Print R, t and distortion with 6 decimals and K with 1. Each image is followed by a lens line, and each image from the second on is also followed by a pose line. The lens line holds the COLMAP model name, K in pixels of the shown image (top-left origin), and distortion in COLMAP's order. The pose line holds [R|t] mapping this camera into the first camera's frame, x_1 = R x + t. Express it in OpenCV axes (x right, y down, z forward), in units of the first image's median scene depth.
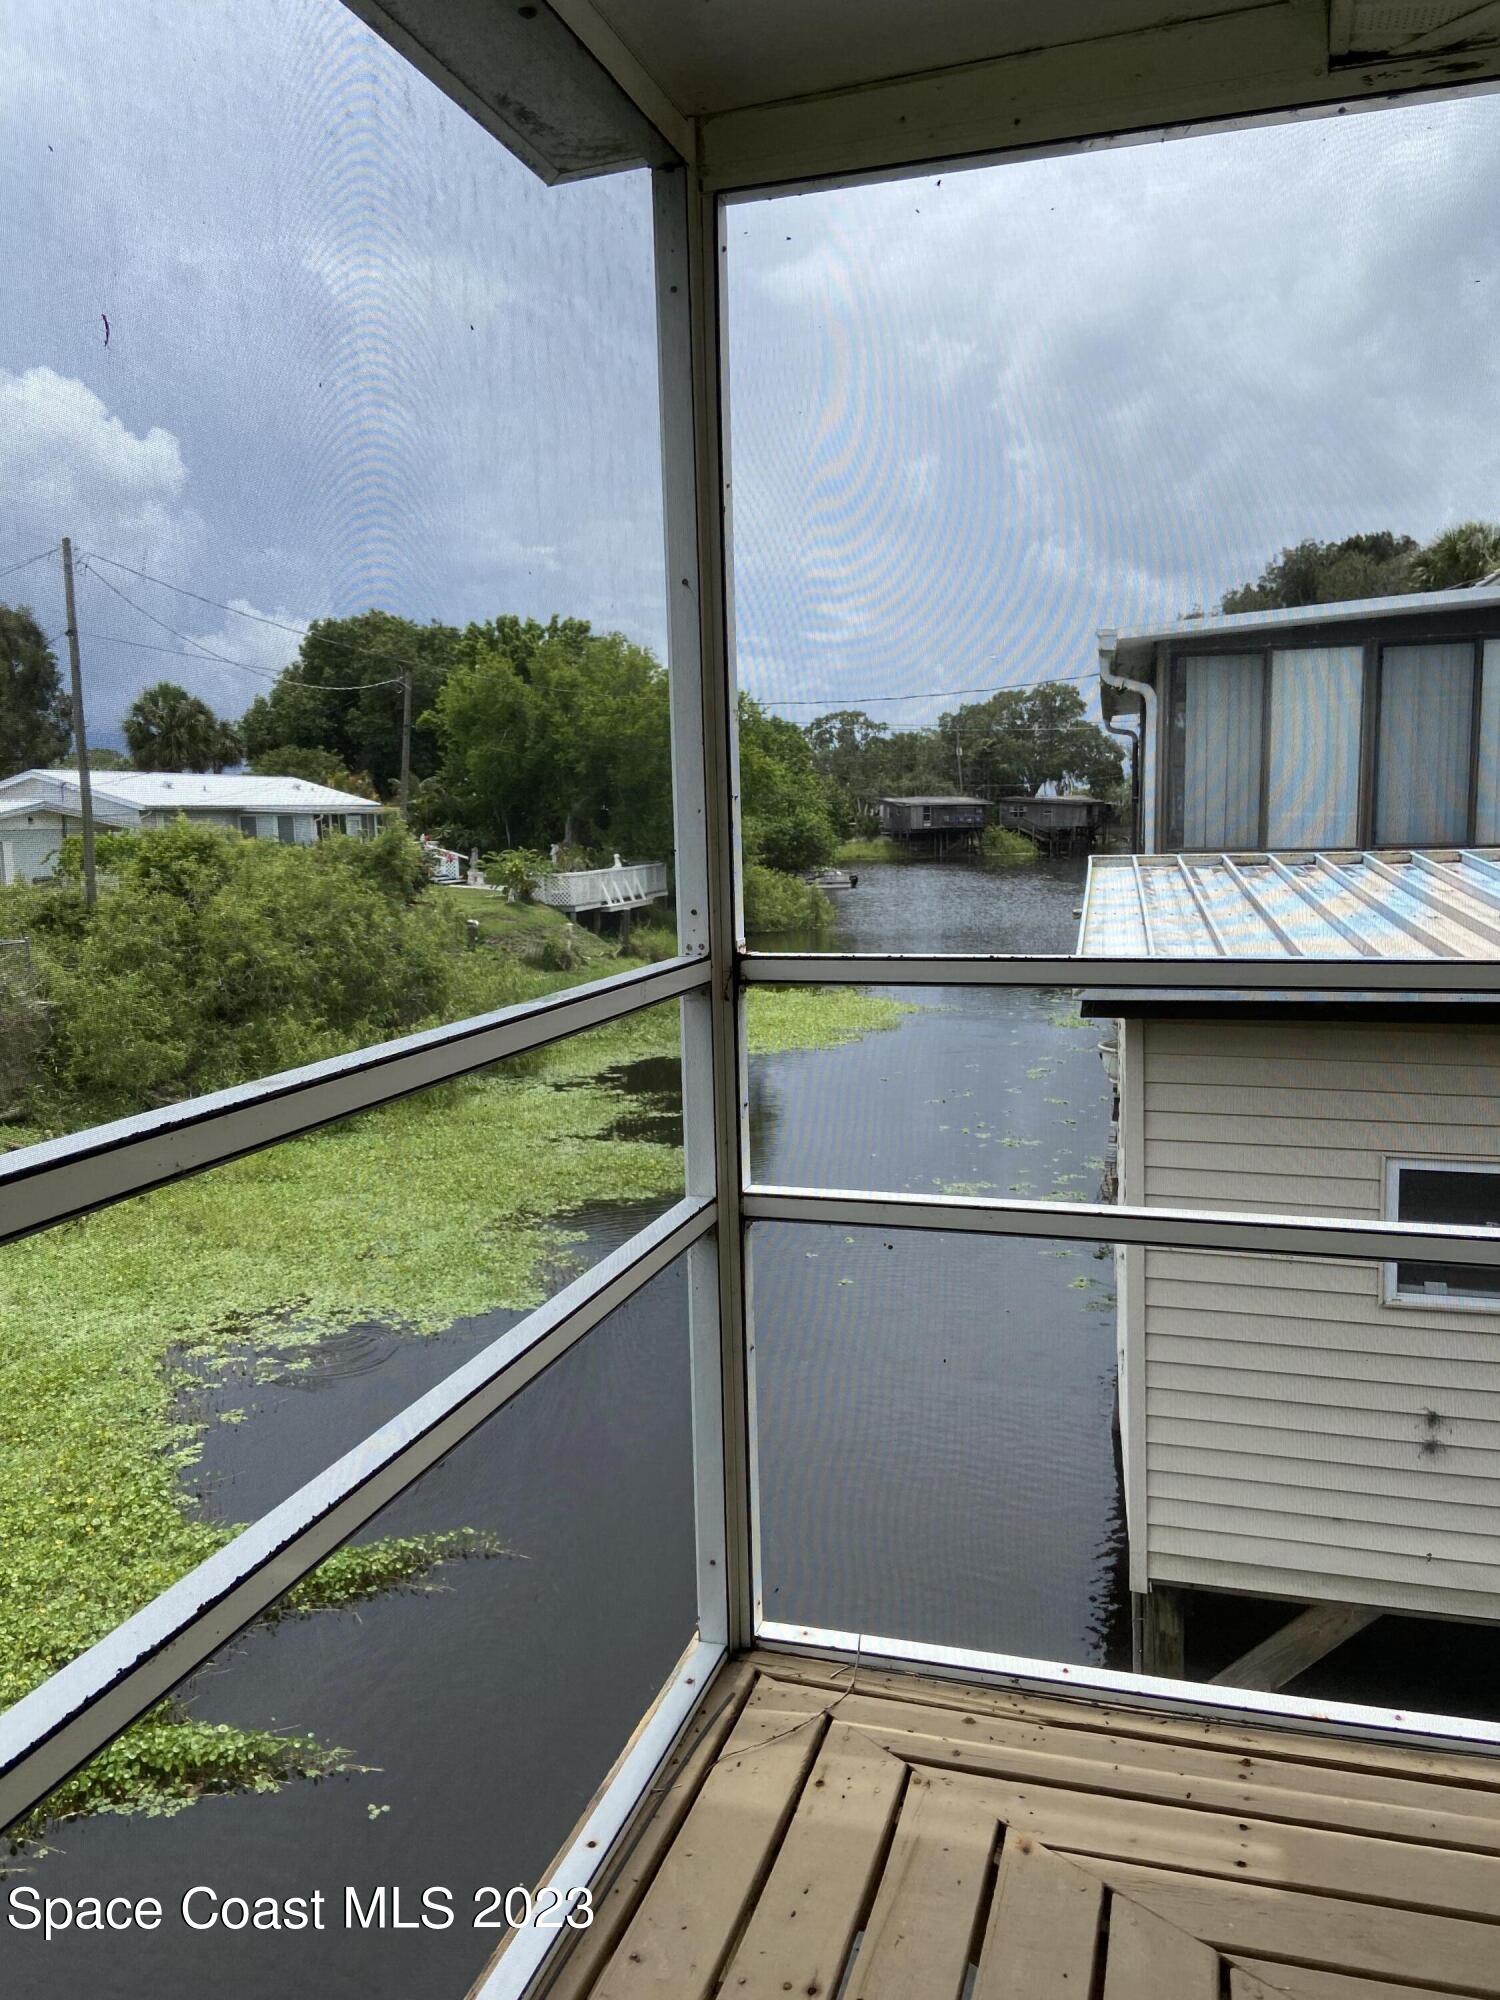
lens RADIAL K [[1462.3, 0, 737.1], [0, 1462.3, 994.1], [0, 0, 1]] dist [0.119855, -0.174526]
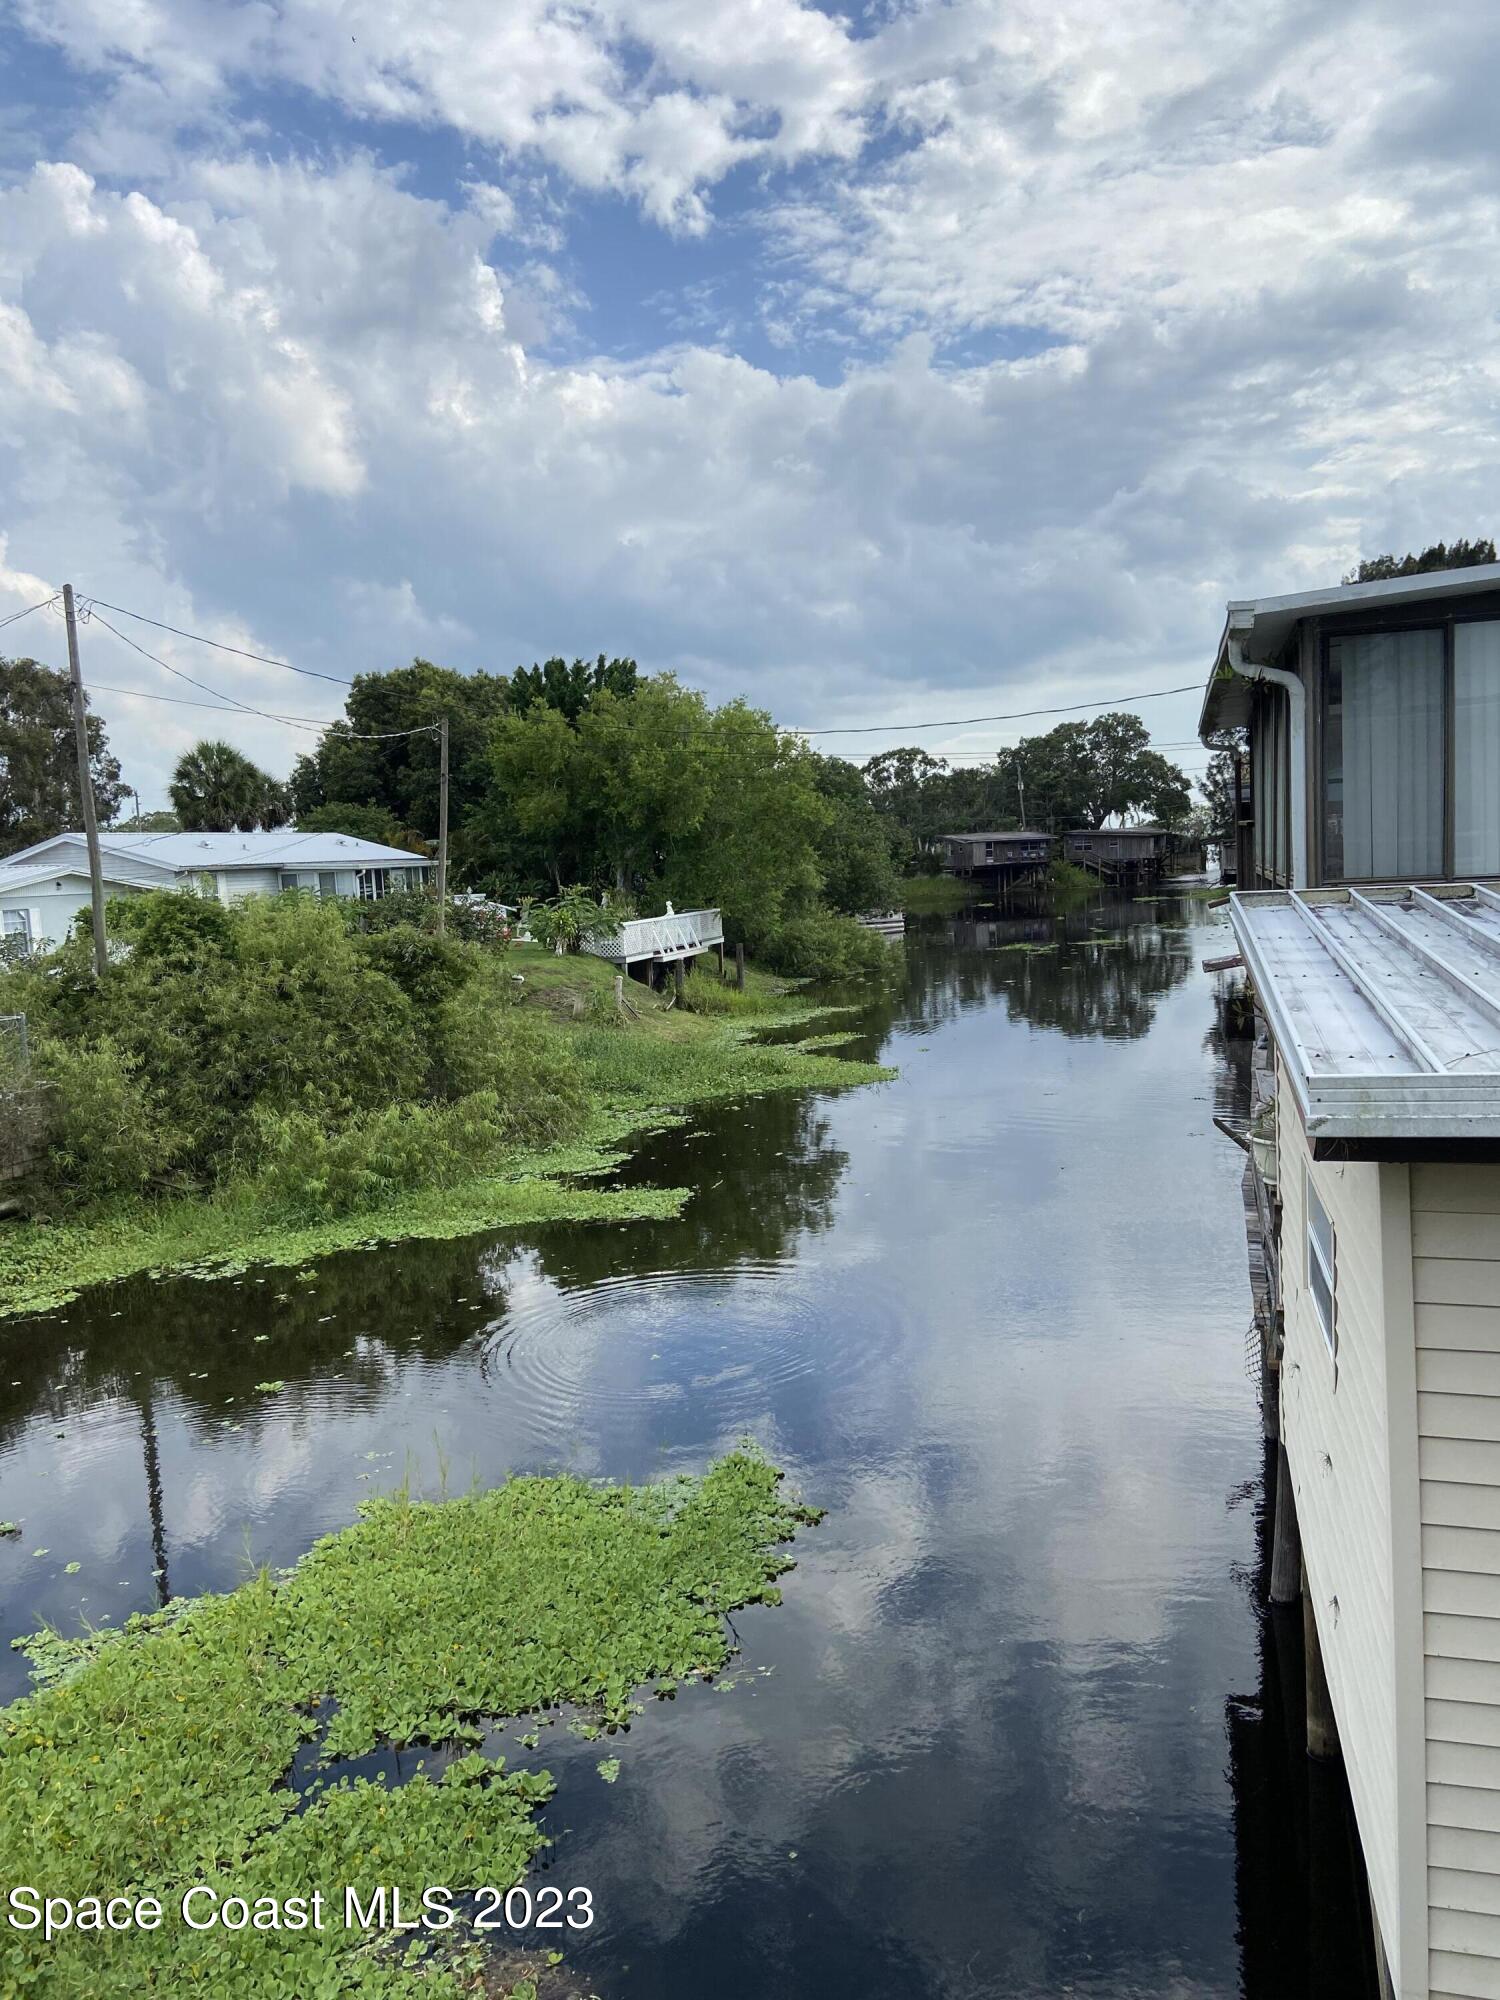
lens RADIAL K [[1470.9, 0, 757.9], [0, 1470.9, 1004.3], [0, 0, 1]] dist [0.117472, -0.165057]
pose [[0.999180, -0.027962, -0.029268, 0.001928], [0.027292, 0.999362, -0.023046, -0.003661], [0.029893, 0.022229, 0.999306, 0.032631]]
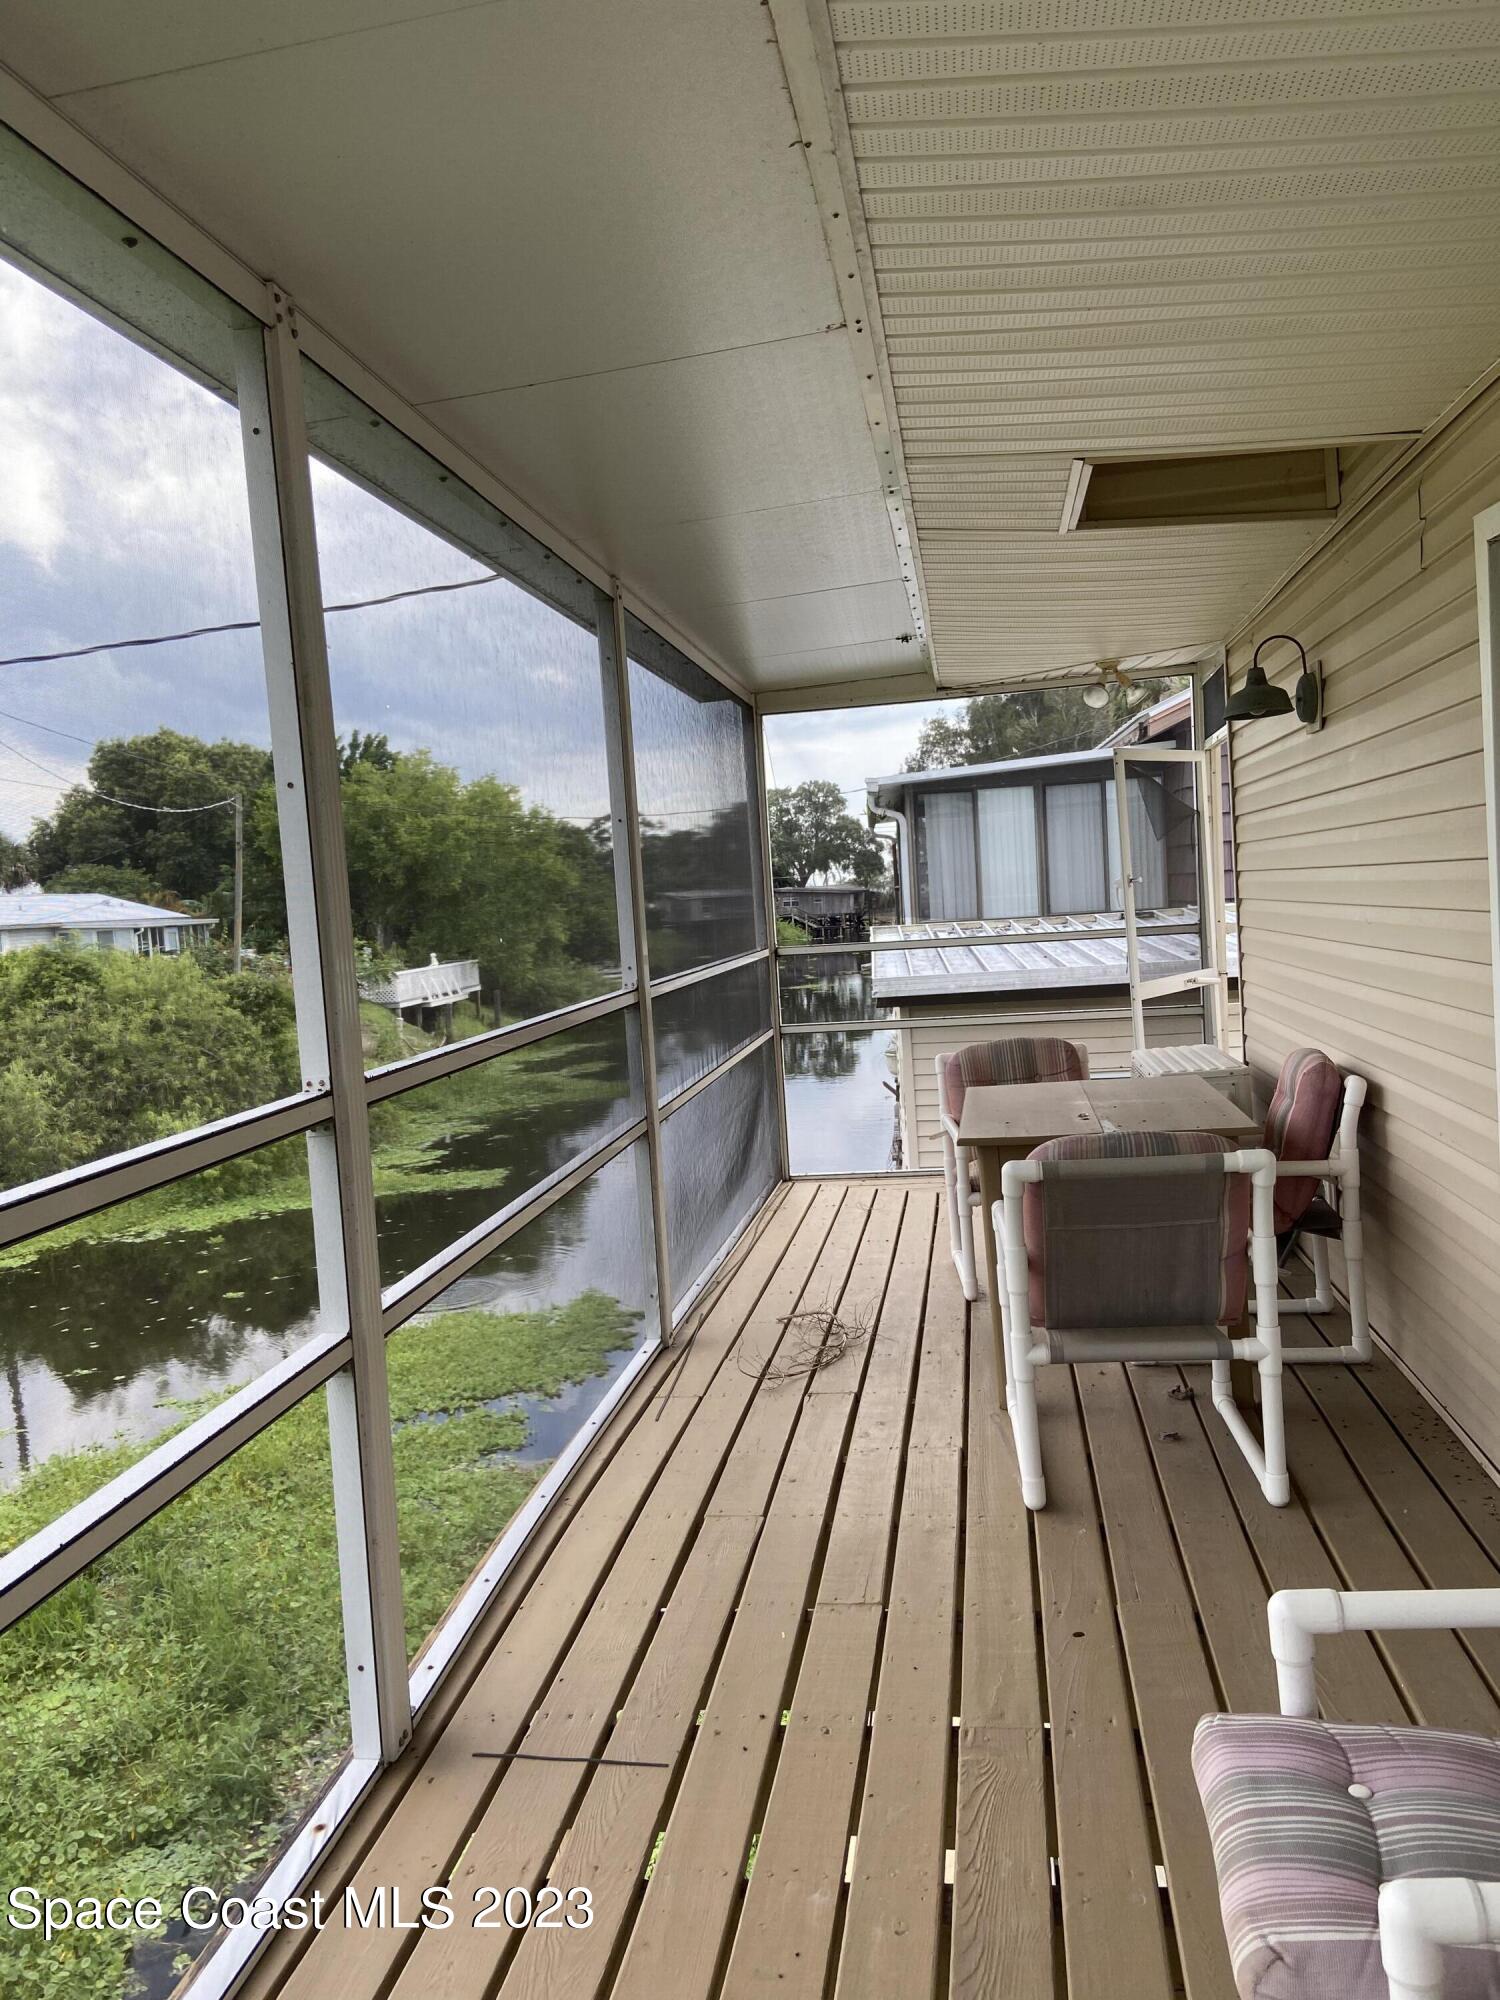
lens RADIAL K [[1462.3, 0, 737.1], [0, 1462.3, 994.1], [0, 0, 1]] dist [0.119855, -0.174526]
pose [[0.987694, -0.046961, 0.149184, -0.019865], [0.056469, 0.996591, -0.060147, 0.009376], [-0.145851, 0.067831, 0.986978, -0.074889]]
